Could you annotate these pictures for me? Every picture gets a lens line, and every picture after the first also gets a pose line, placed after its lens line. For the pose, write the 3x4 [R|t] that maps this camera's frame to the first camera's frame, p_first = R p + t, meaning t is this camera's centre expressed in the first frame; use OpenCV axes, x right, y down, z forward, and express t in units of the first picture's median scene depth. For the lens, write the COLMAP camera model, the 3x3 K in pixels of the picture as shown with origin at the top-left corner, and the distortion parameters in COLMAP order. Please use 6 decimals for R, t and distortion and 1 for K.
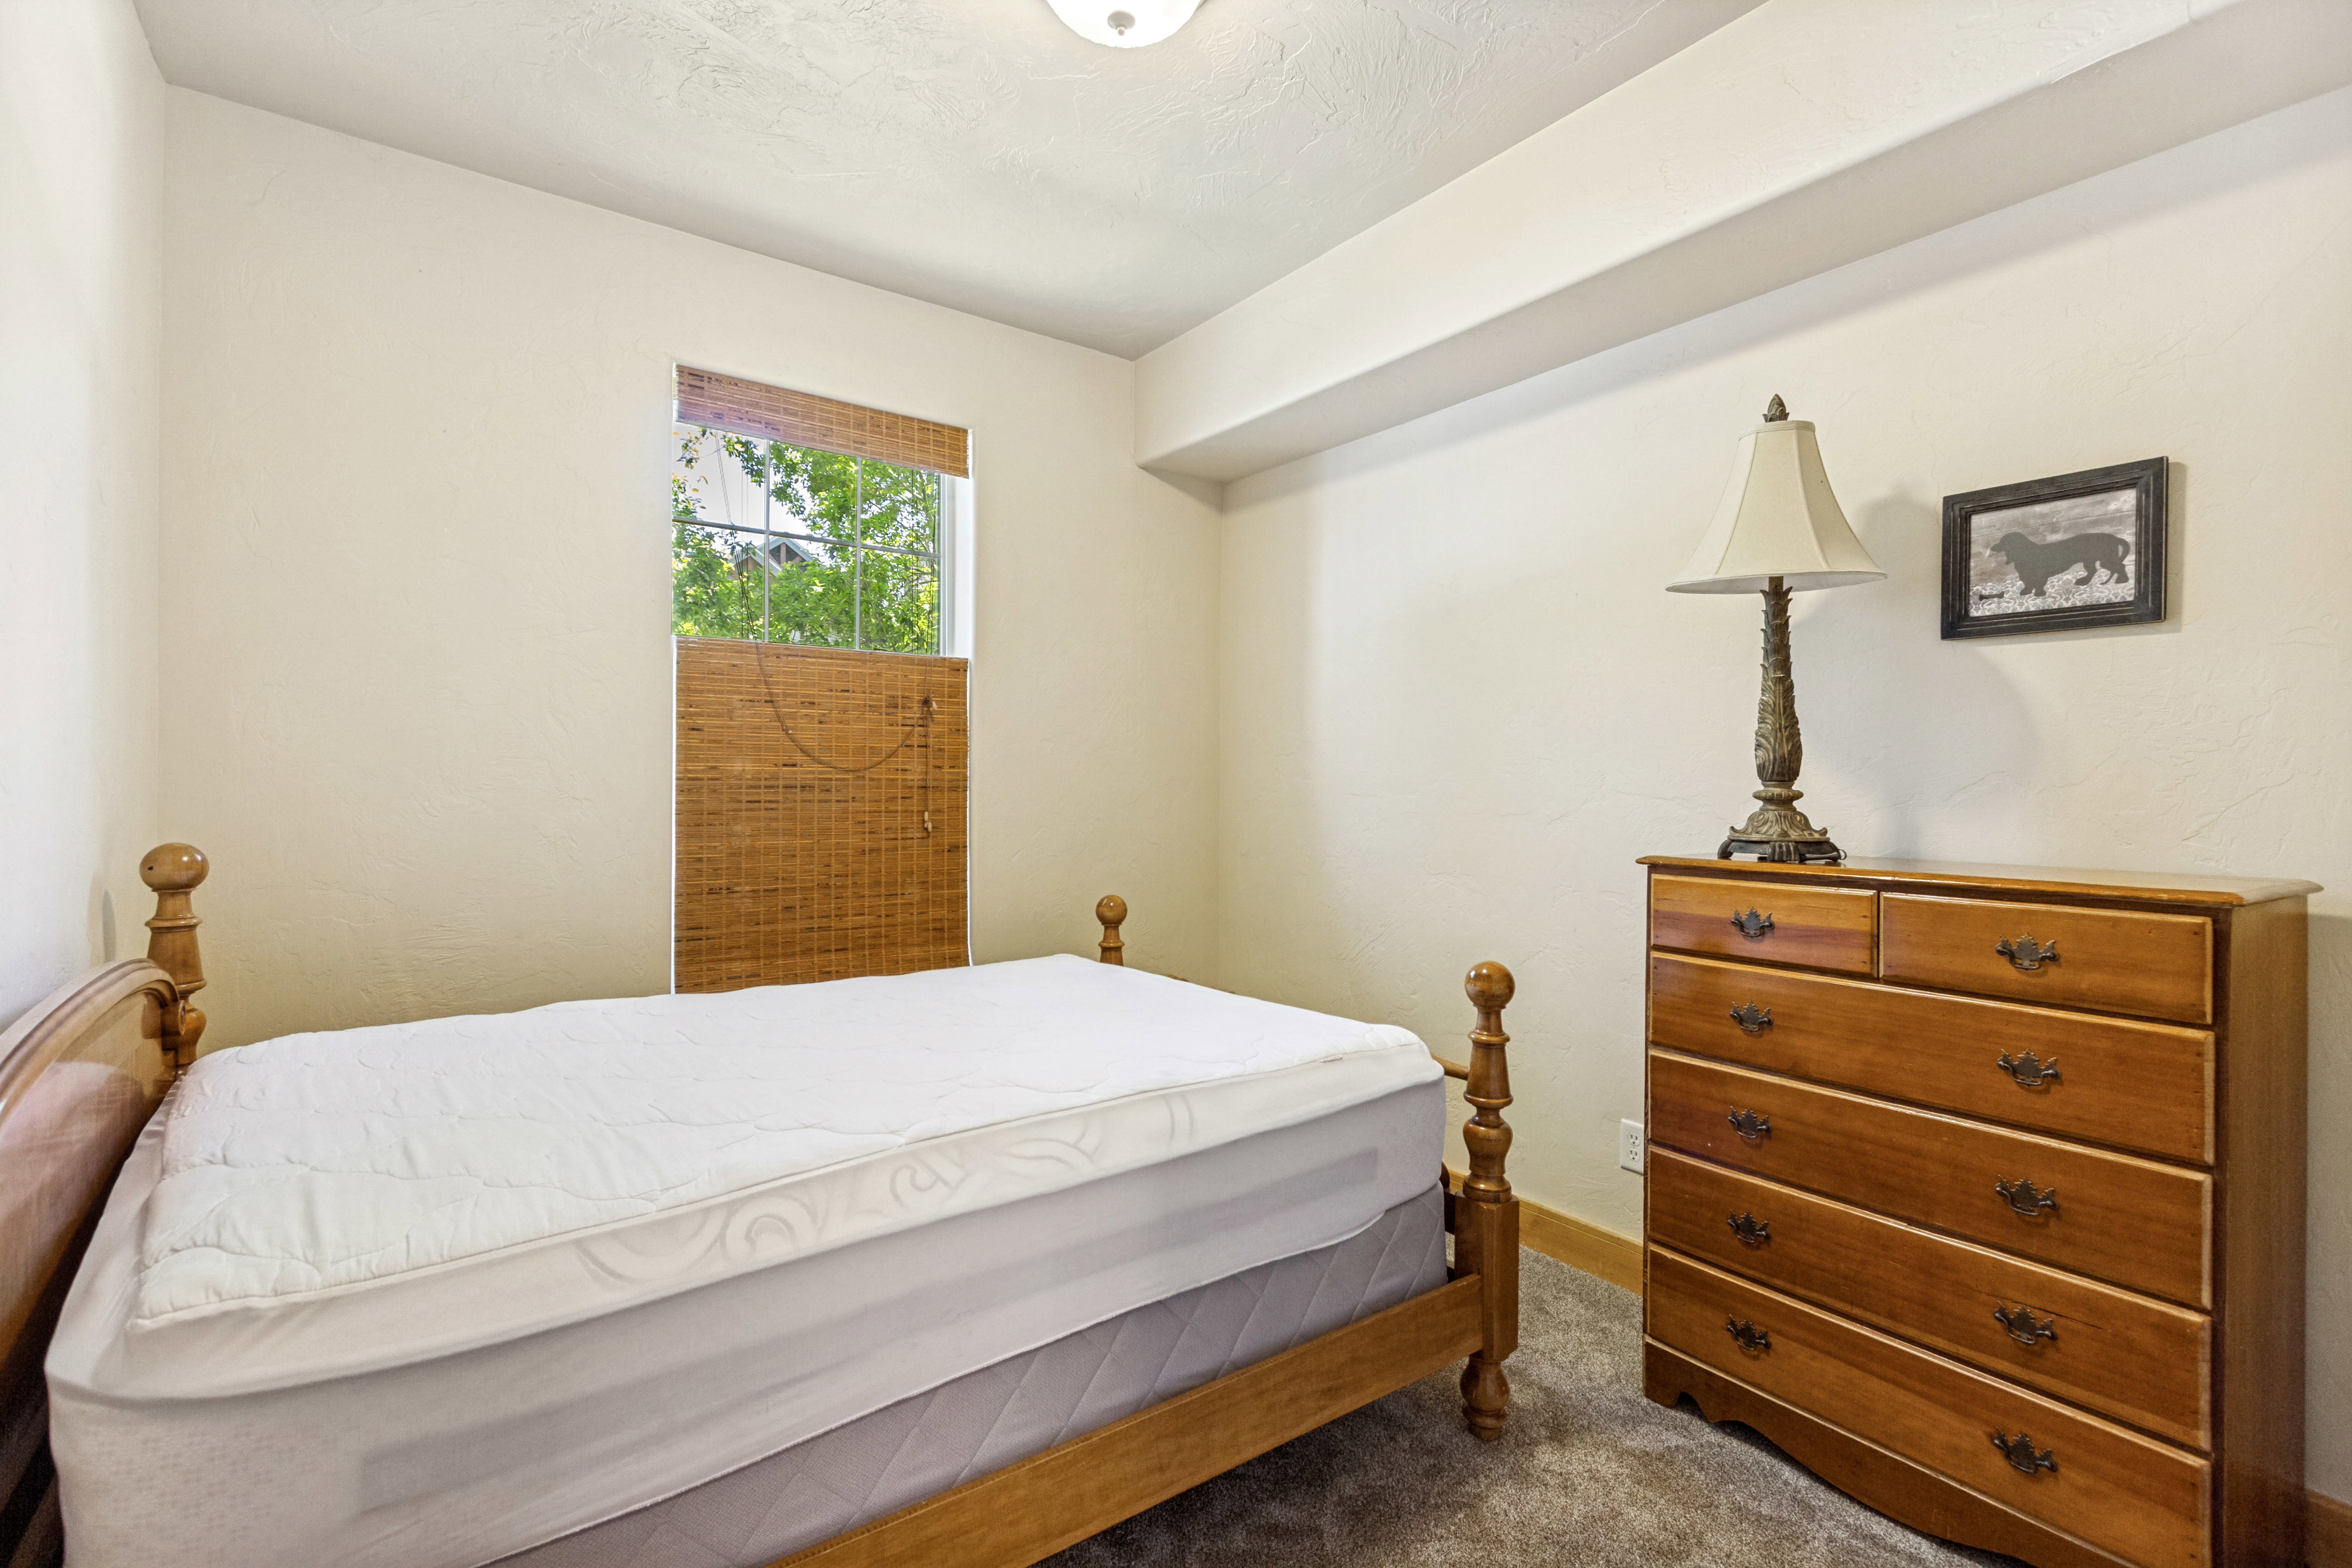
lens RADIAL K [[1082.8, 0, 1181.6], [0, 1082.8, 769.0], [0, 0, 1]] dist [0.010425, -0.002208]
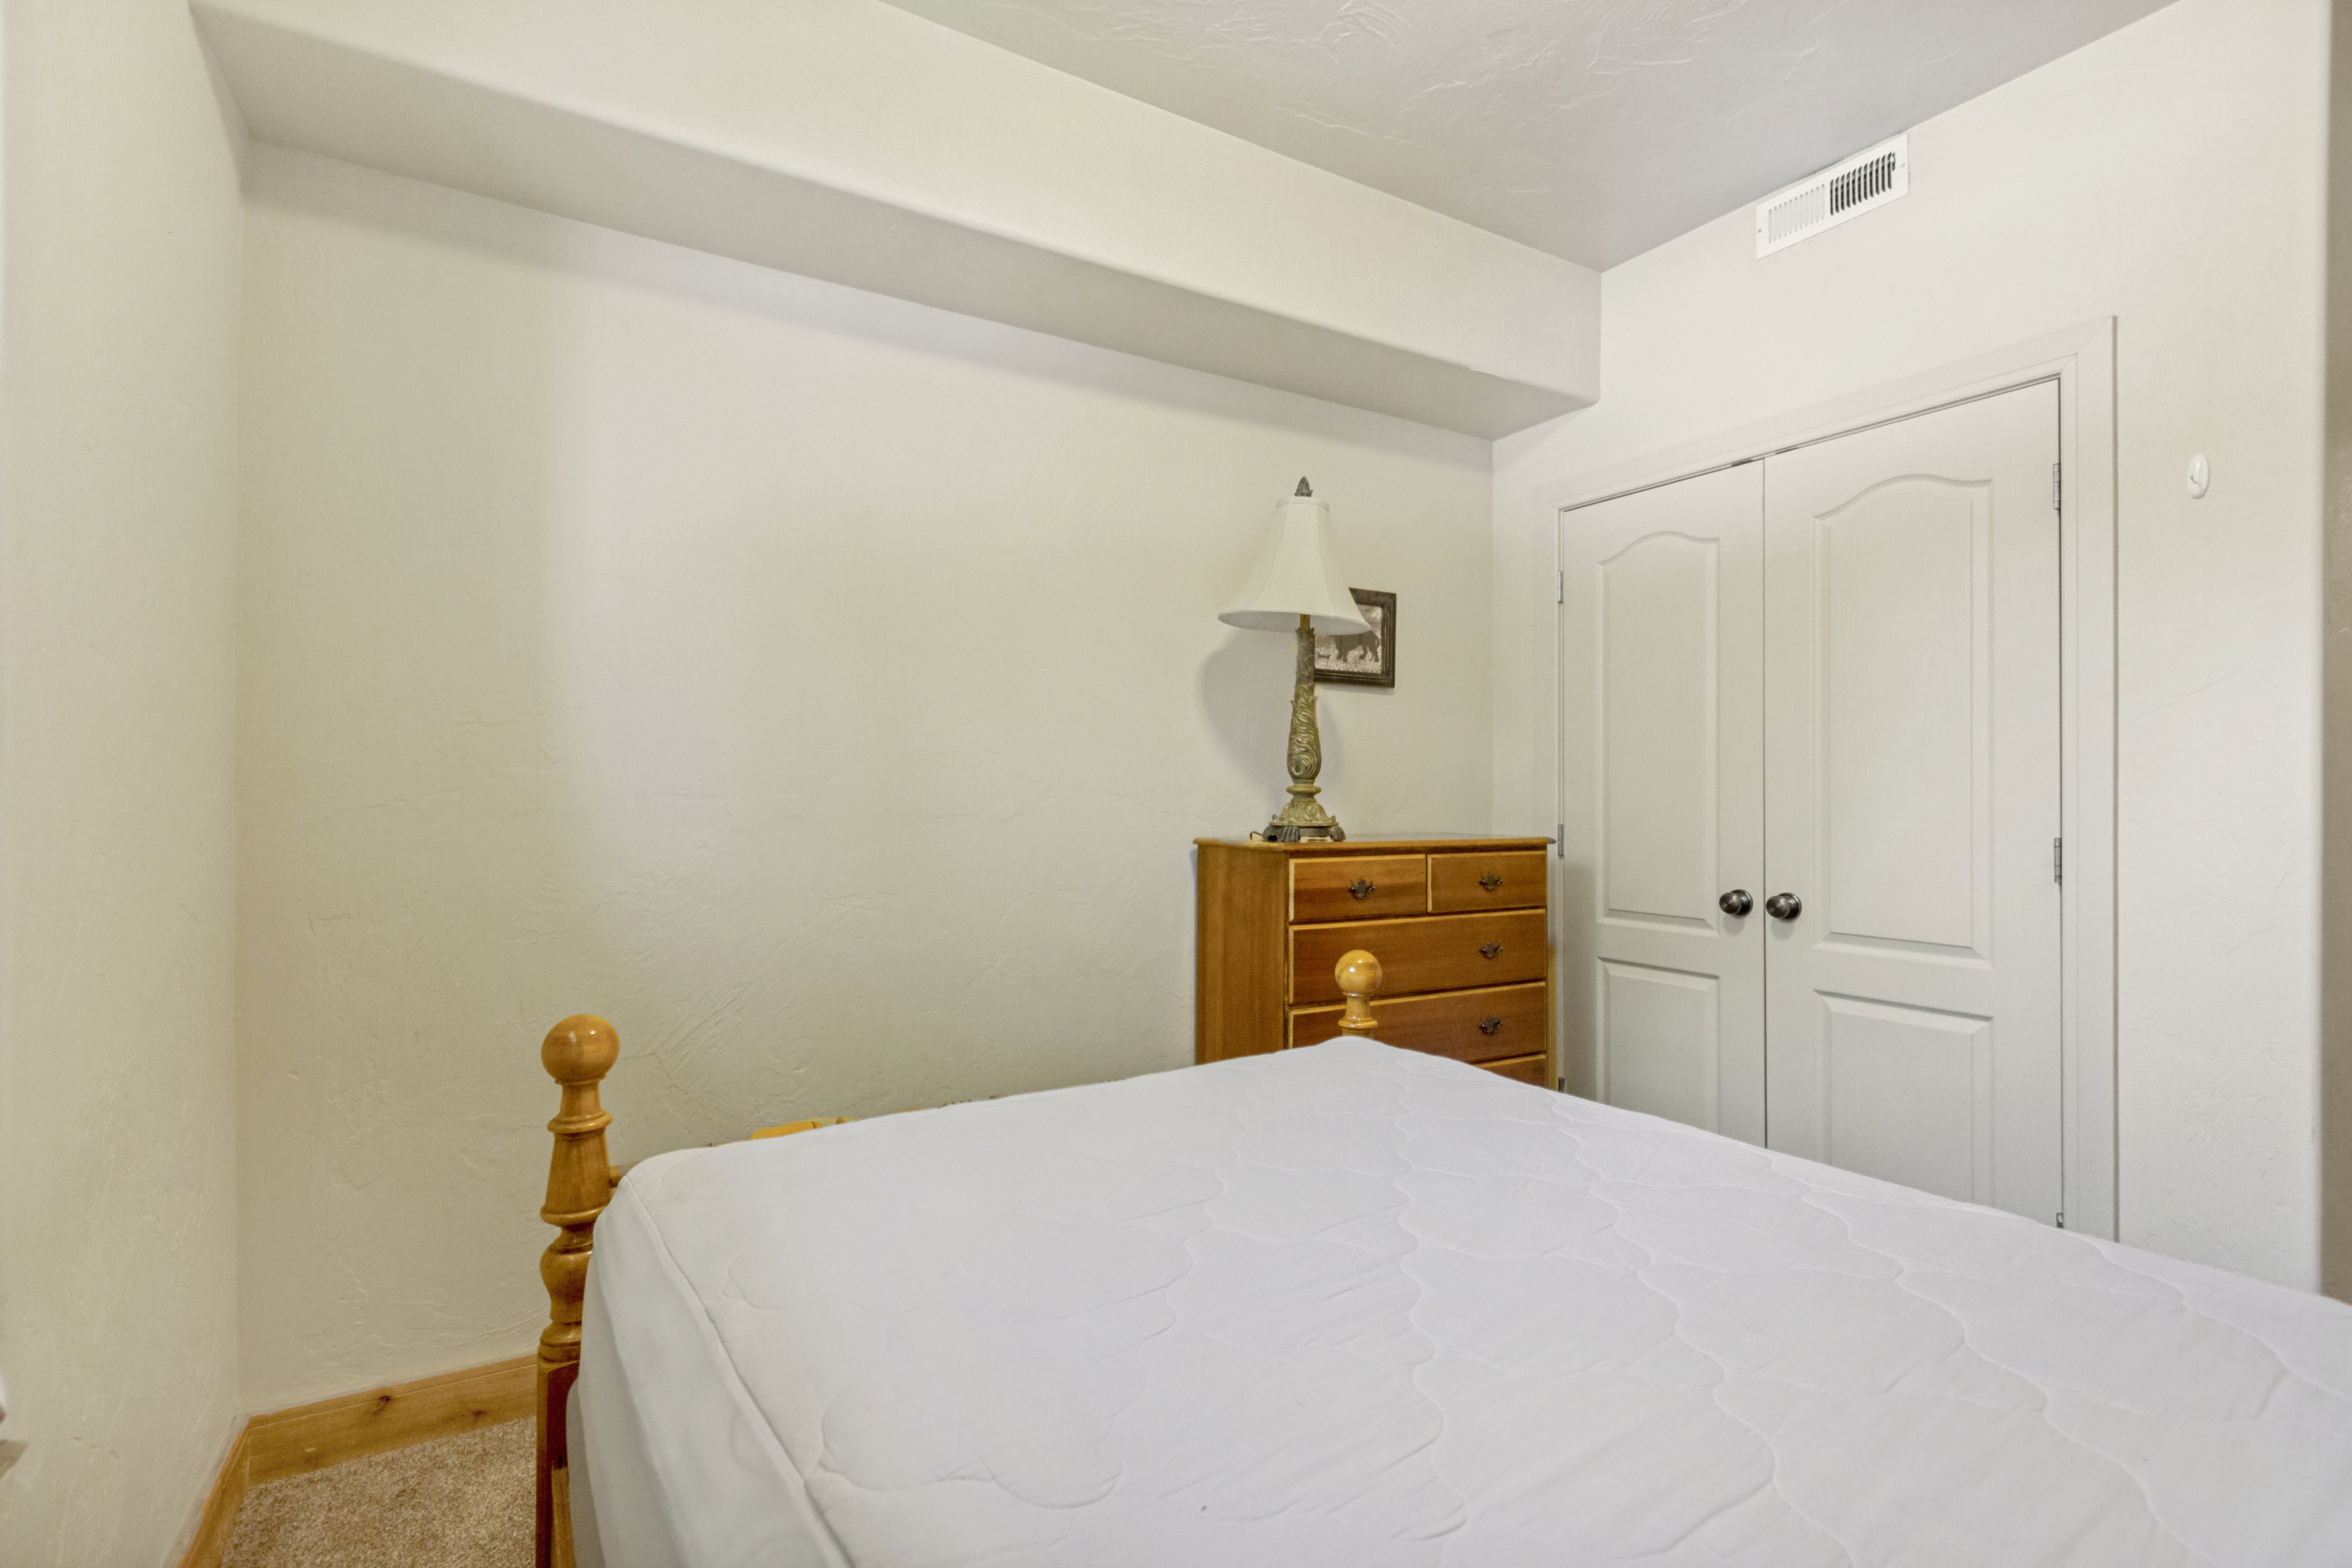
lens RADIAL K [[1090.5, 0, 1178.7], [0, 1090.5, 784.5], [0, 0, 1]] dist [0.002532, -0.000401]
pose [[0.098752, -0.005739, 0.995095, -0.808144], [-0.029042, 0.999541, 0.008647, 0.011044], [-0.994688, -0.029754, 0.098540, 1.091752]]
